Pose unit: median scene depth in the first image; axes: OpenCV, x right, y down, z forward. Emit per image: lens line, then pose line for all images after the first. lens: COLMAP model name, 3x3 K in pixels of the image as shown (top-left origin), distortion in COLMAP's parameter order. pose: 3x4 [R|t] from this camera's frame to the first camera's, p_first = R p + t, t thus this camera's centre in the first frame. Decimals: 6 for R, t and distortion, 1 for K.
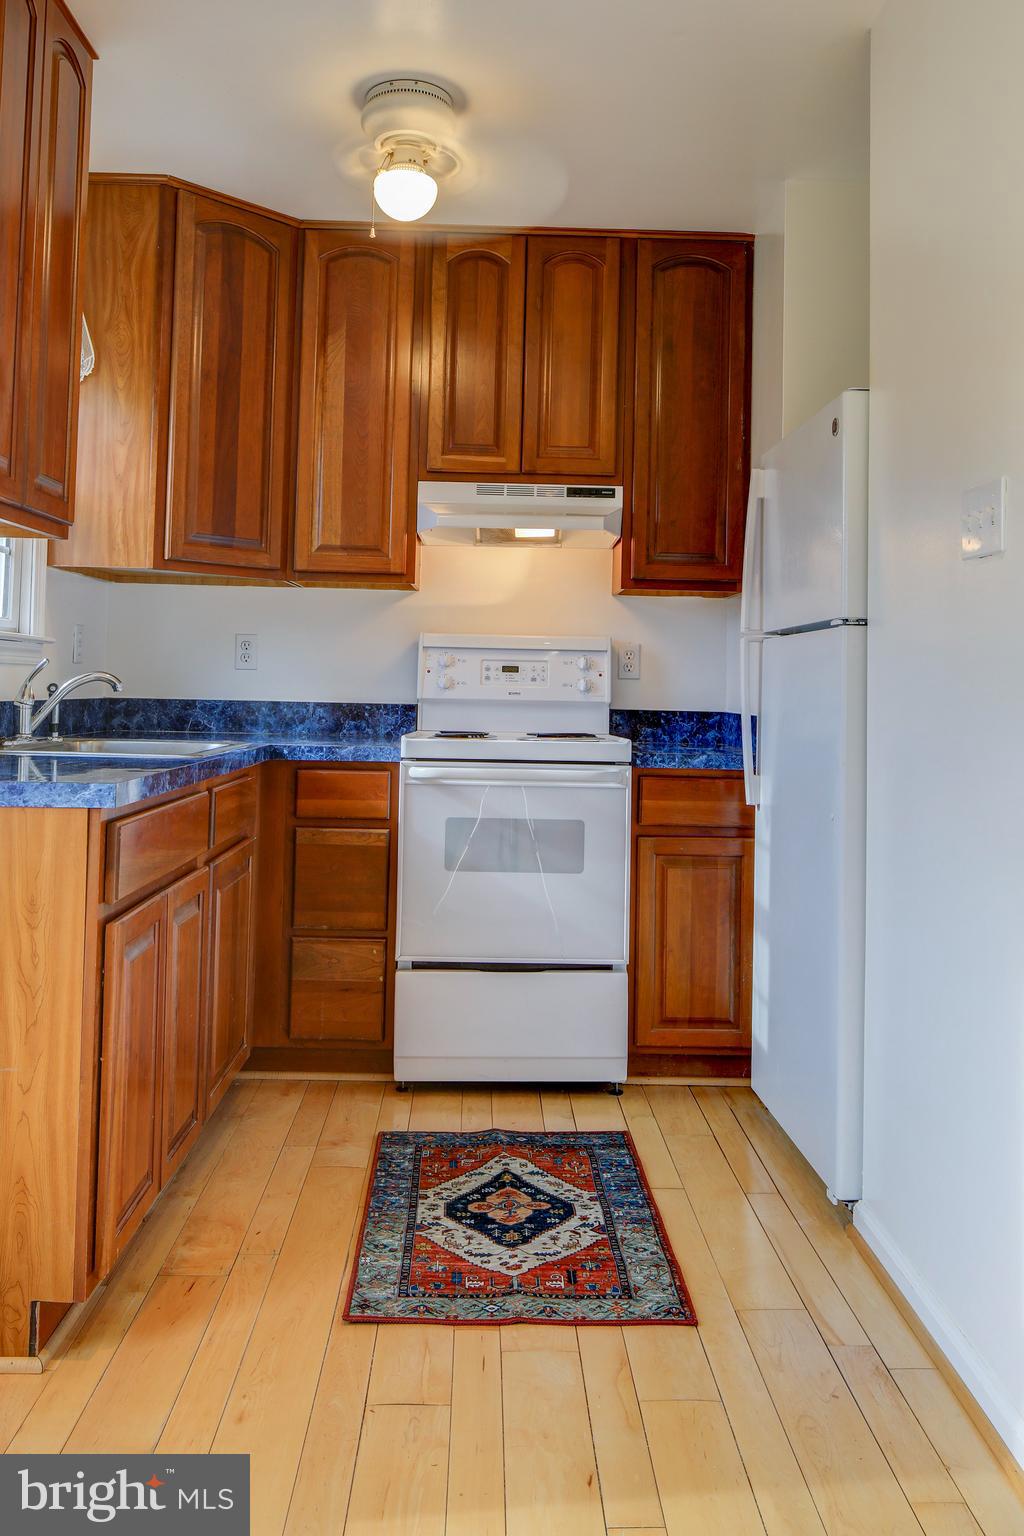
lens RADIAL K [[1012.3, 0, 514.4], [0, 1012.3, 651.2], [0, 0, 1]] dist [-0.003482, -0.000586]
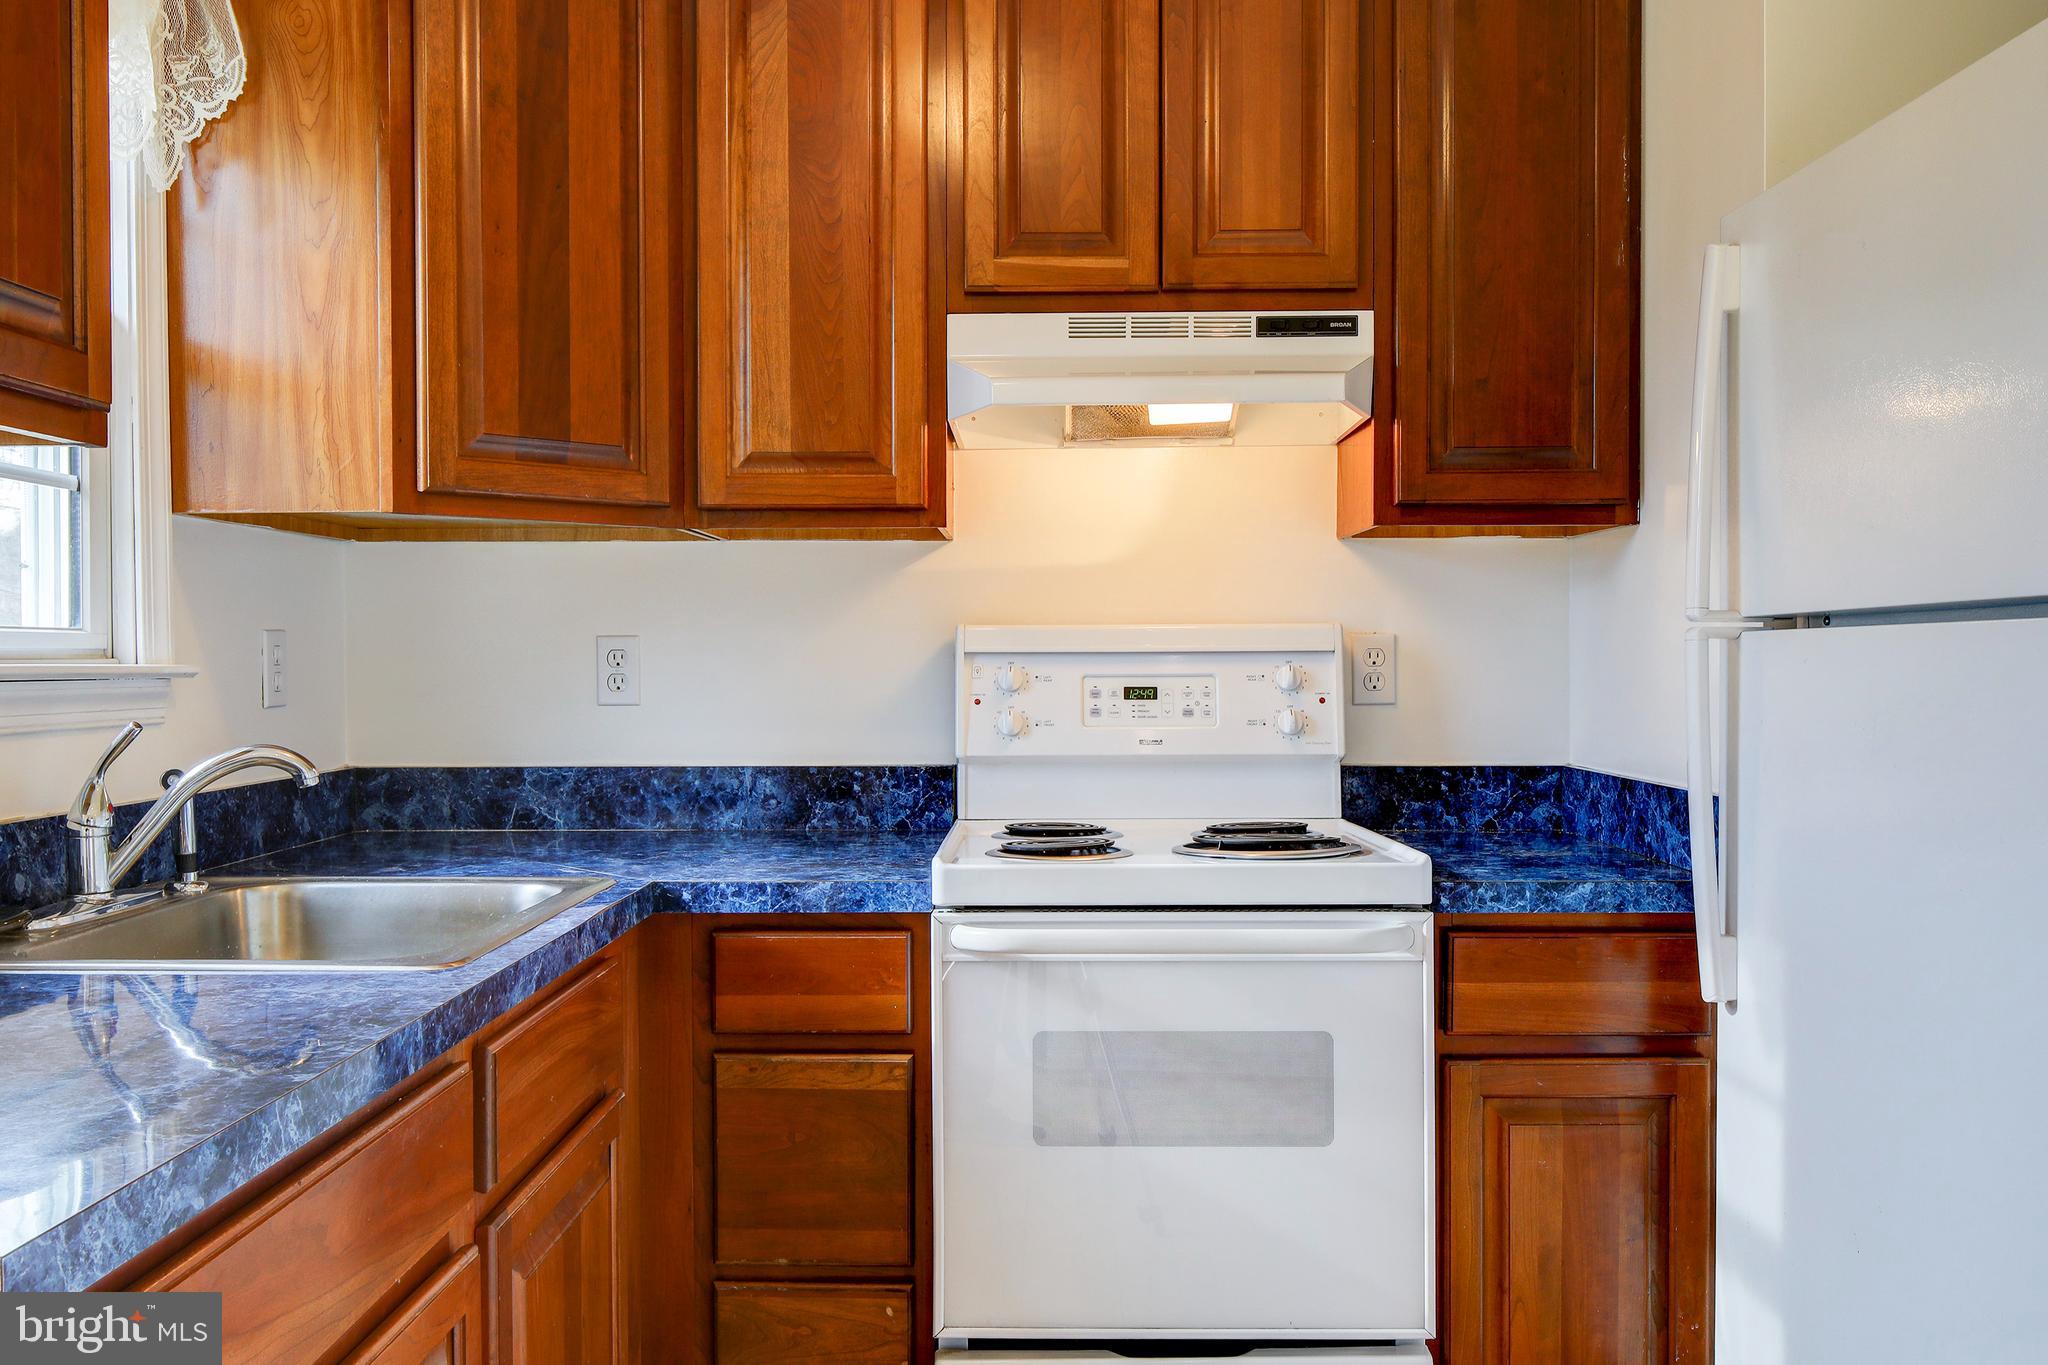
lens RADIAL K [[1446.1, 0, 1024.0], [0, 1446.1, 682.5], [0, 0, 1]] dist [-0.000301, 0.000443]
pose [[0.999183, -0.025692, -0.031203, -0.041867], [0.027113, 0.998572, 0.046026, -0.023452], [0.029976, -0.046835, 0.998453, 0.307416]]
